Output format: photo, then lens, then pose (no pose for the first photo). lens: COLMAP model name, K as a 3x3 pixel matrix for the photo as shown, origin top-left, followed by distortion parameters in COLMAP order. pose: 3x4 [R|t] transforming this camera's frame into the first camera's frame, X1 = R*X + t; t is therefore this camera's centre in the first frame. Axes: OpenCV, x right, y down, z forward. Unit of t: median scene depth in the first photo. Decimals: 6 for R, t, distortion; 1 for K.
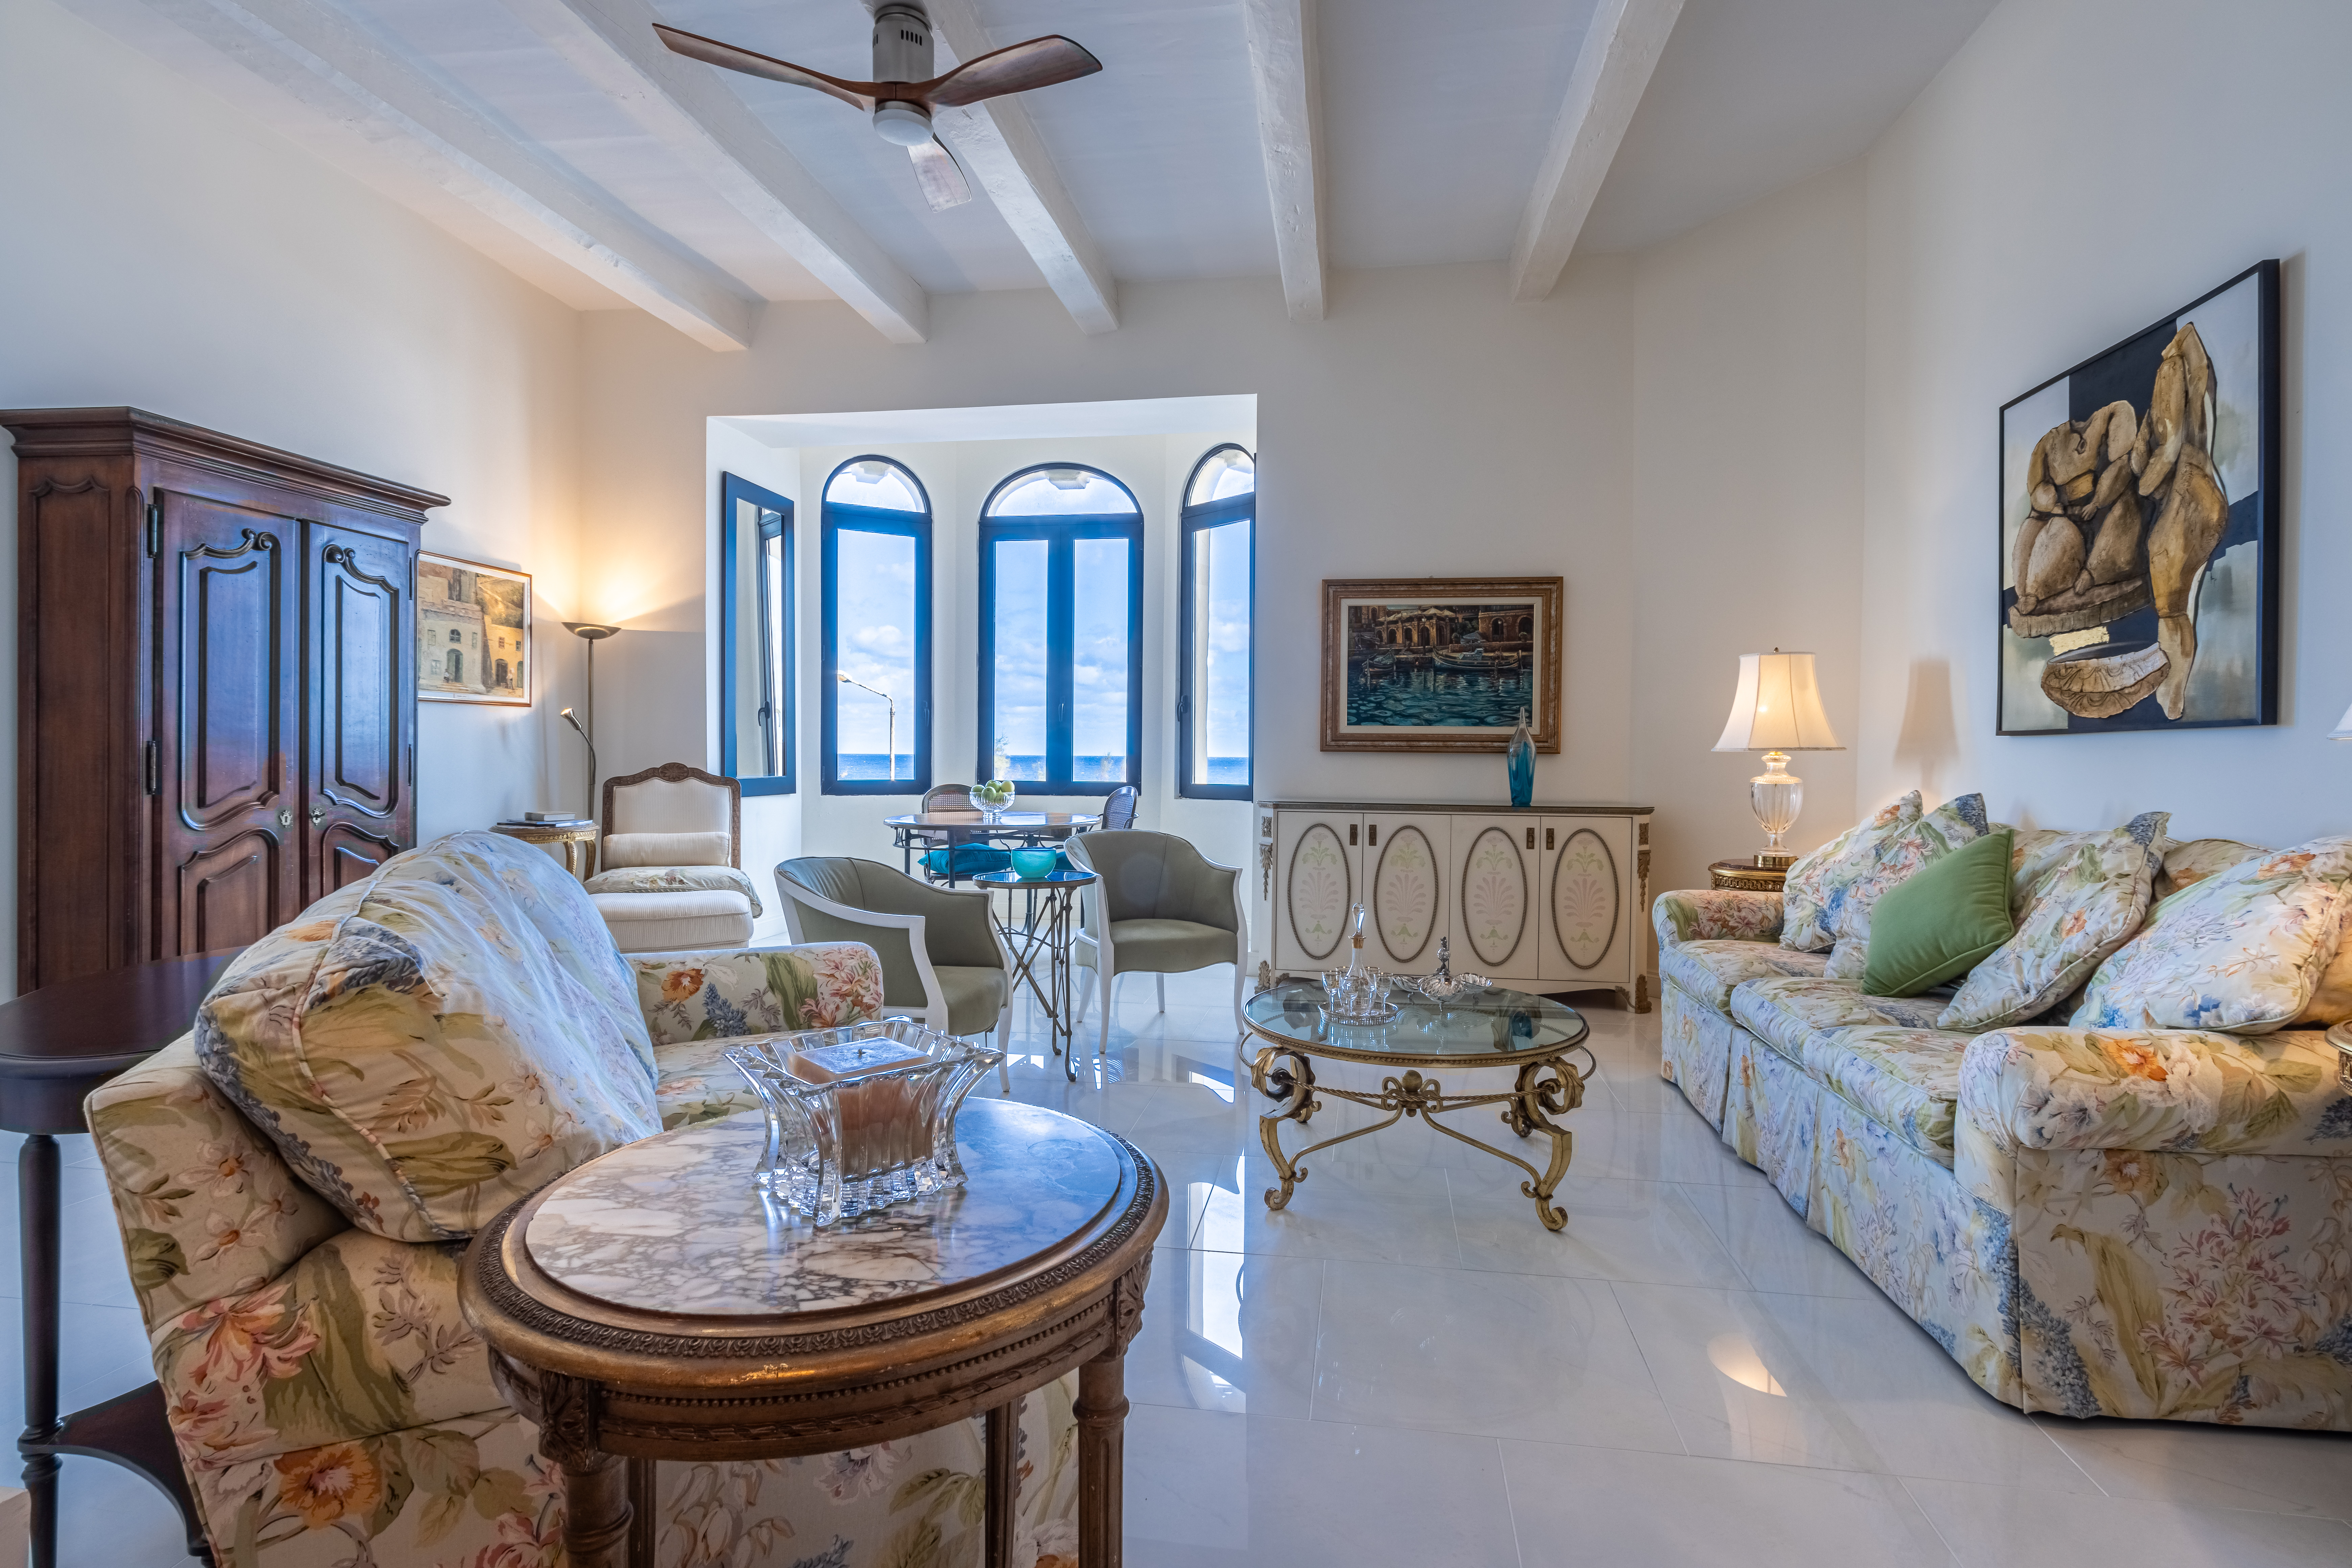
lens RADIAL K [[1094.1, 0, 1212.5], [0, 1094.1, 770.2], [0, 0, 1]] dist [0.003382, -0.000232]
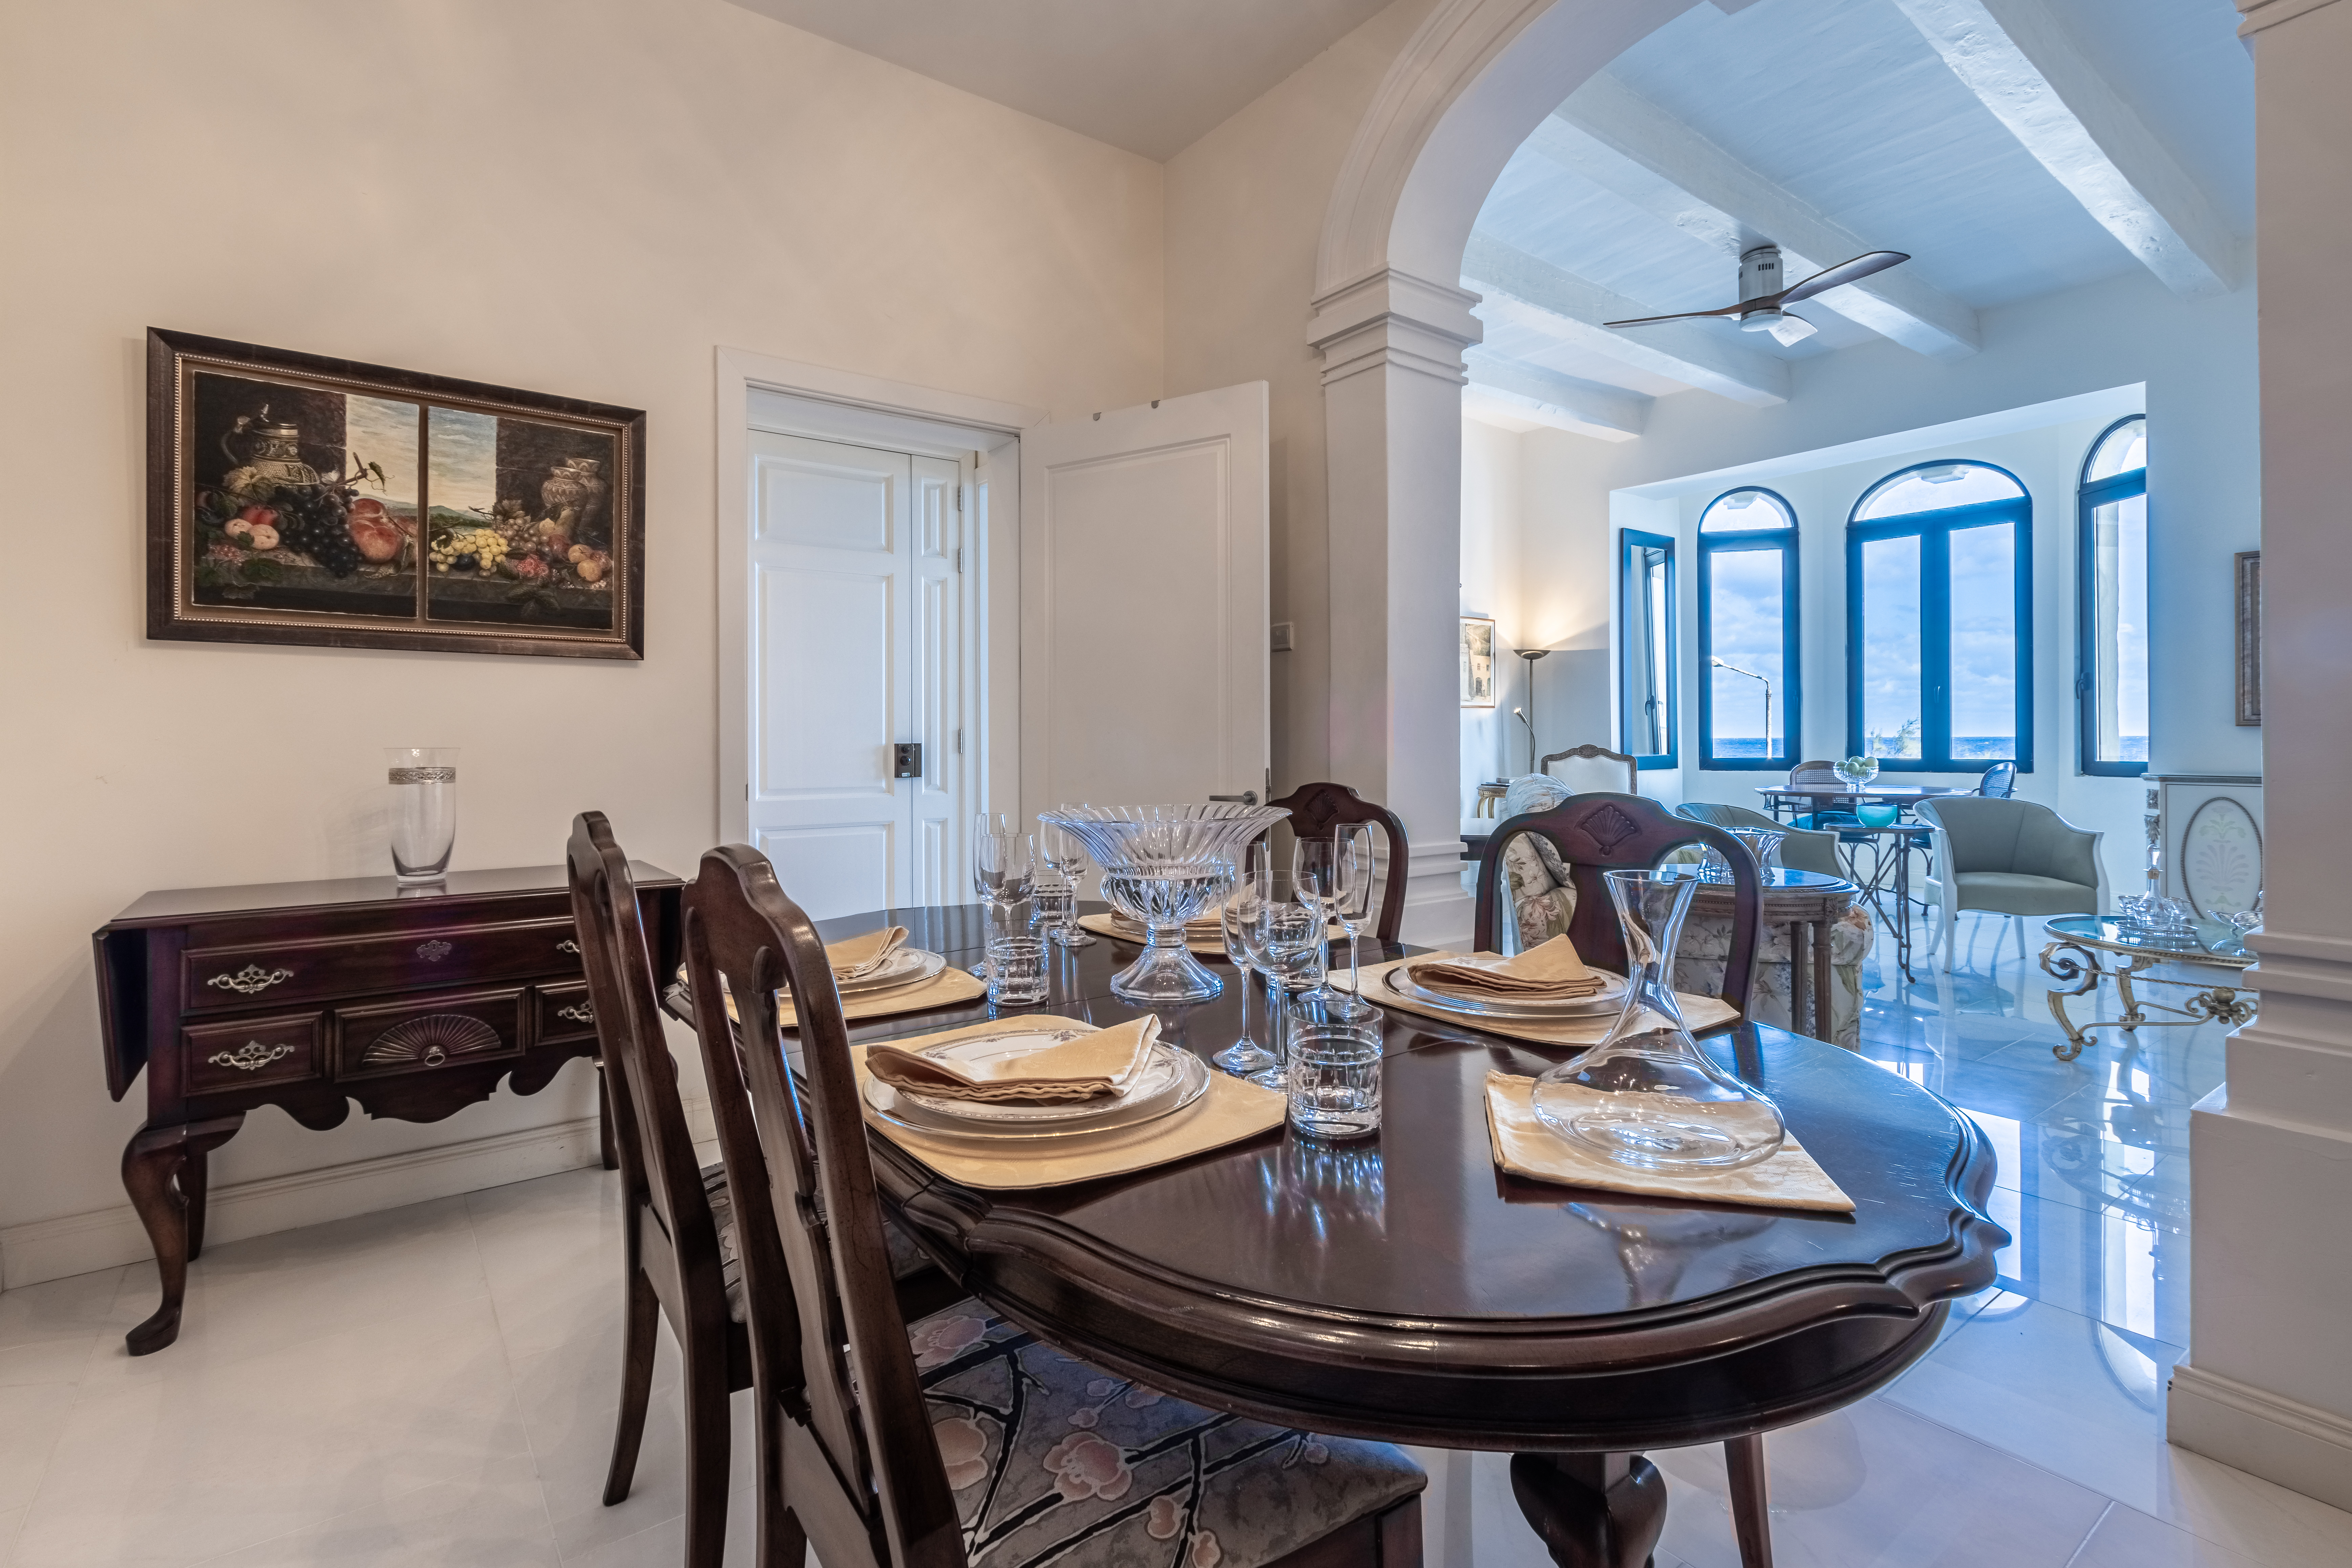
lens RADIAL K [[1096.8, 0, 1154.1], [0, 1096.8, 738.4], [0, 0, 1]] dist [0.010577, -0.000672]
pose [[0.700045, -0.013598, -0.713969, 0.130509], [0.001965, 0.999852, -0.017116, 0.009109], [0.714096, 0.010579, 0.699968, -0.408083]]
